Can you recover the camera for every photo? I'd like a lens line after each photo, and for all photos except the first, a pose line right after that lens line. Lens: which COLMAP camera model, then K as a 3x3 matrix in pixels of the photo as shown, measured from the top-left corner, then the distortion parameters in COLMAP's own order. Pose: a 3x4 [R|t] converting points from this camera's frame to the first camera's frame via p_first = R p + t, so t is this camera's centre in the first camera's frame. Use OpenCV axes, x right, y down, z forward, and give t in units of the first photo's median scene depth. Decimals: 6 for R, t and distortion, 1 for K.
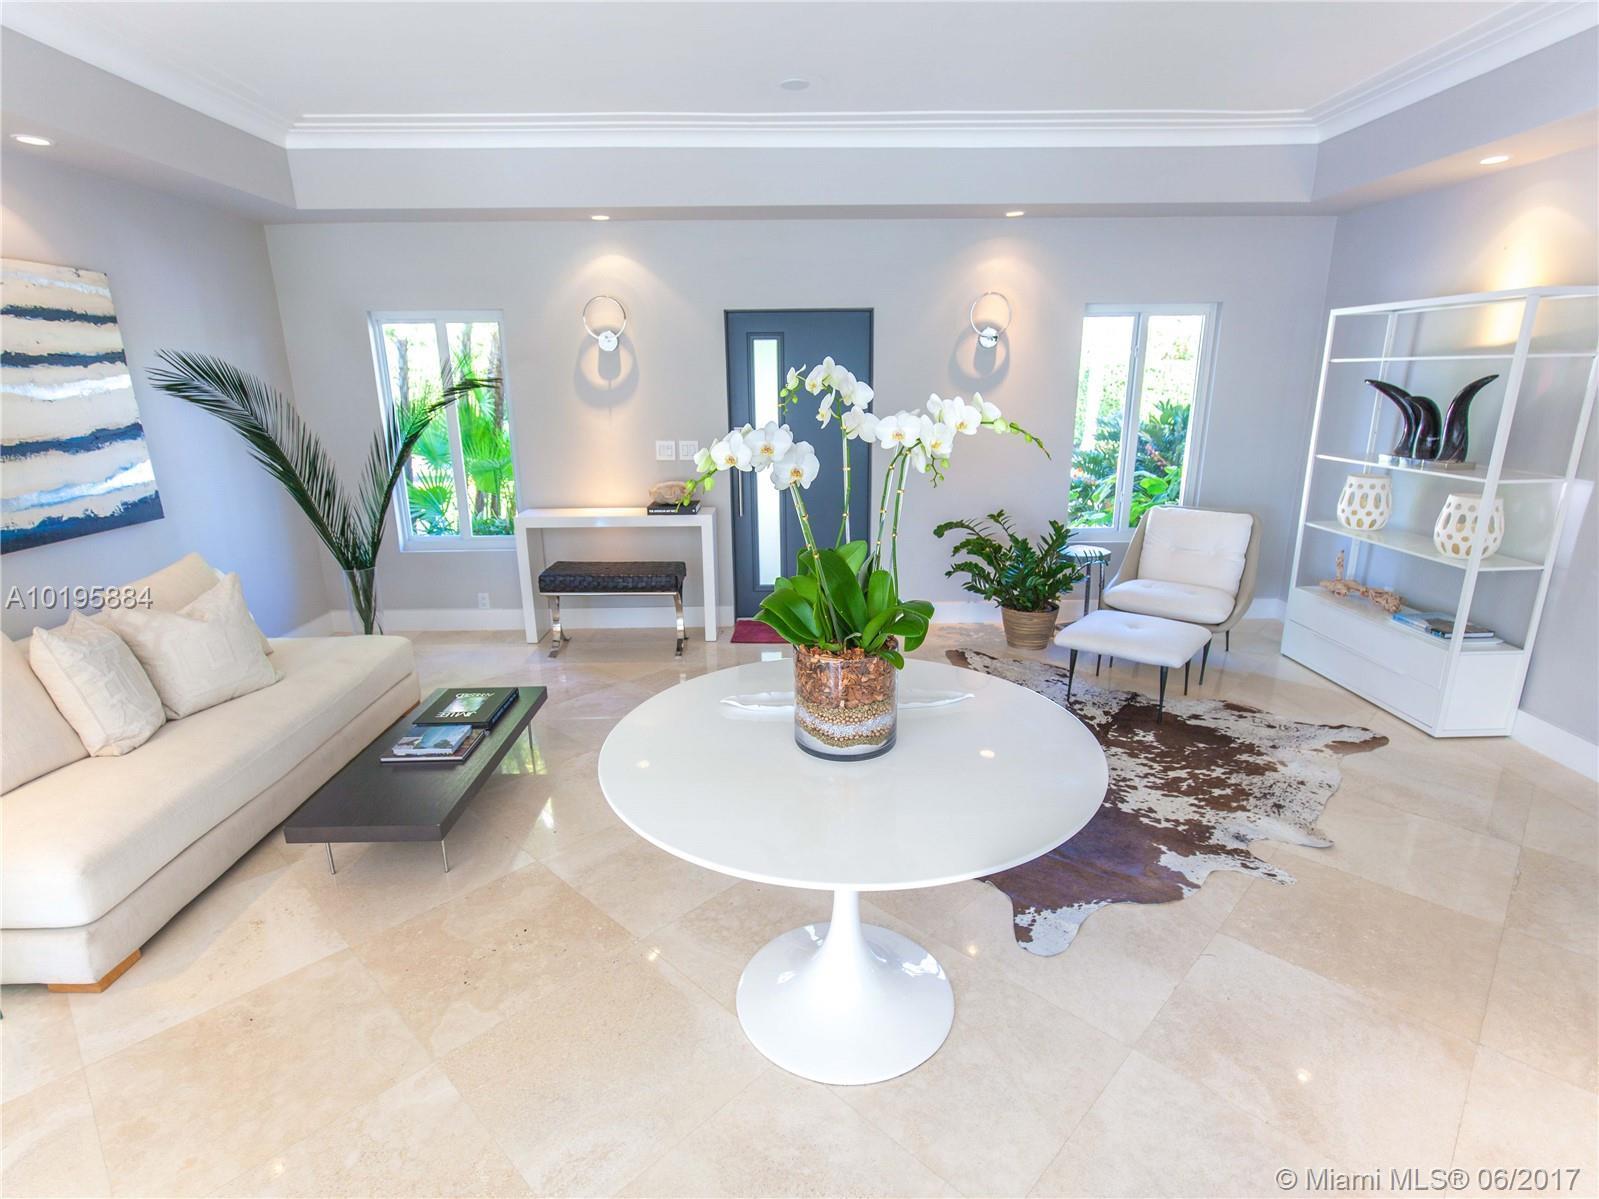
lens RADIAL K [[801.3, 0, 799.5], [0, 801.3, 599.5], [0, 0, 1]] dist [0.000782, 0.000526]
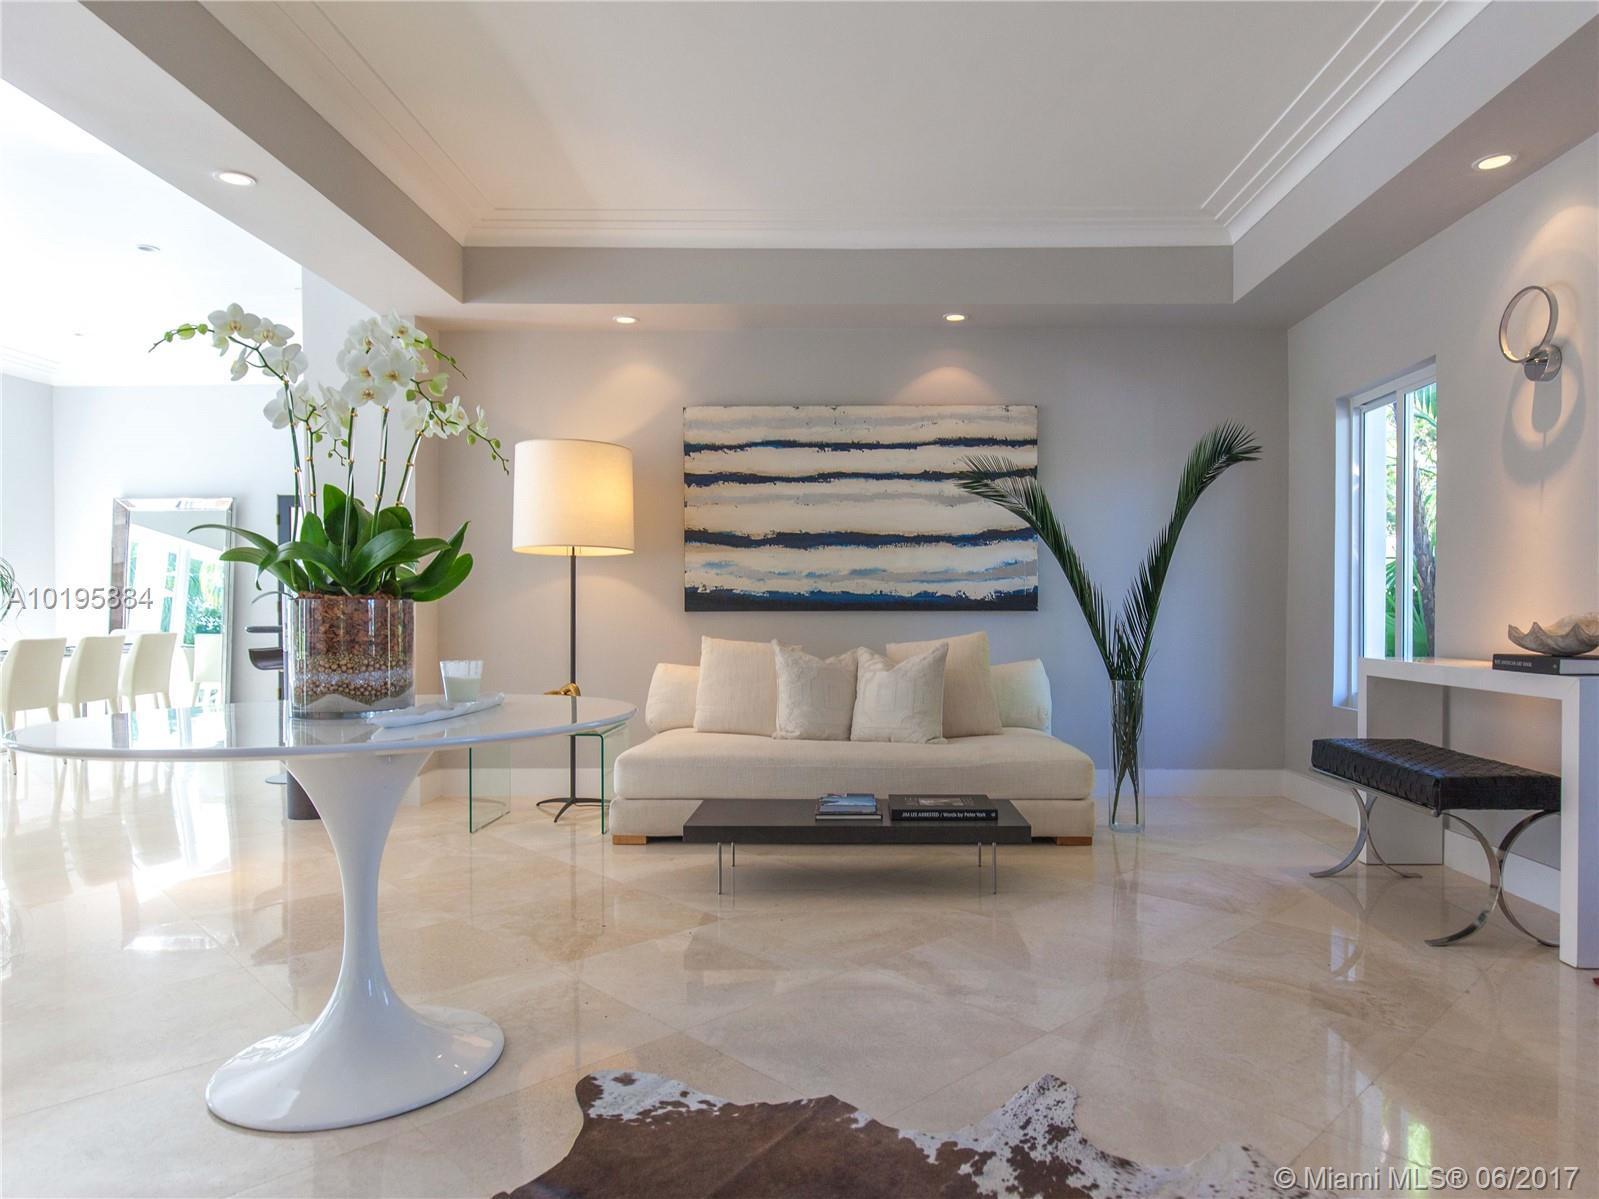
lens RADIAL K [[956.3, 0, 799.5], [0, 956.3, 599.5], [0, 0, 1]] dist [-0.000376, -0.000252]
pose [[-0.008727, 0.009990, -0.999912, 0.604787], [-0.265675, 0.963989, 0.011950, -0.051022], [0.964023, 0.265756, -0.005758, 0.778077]]
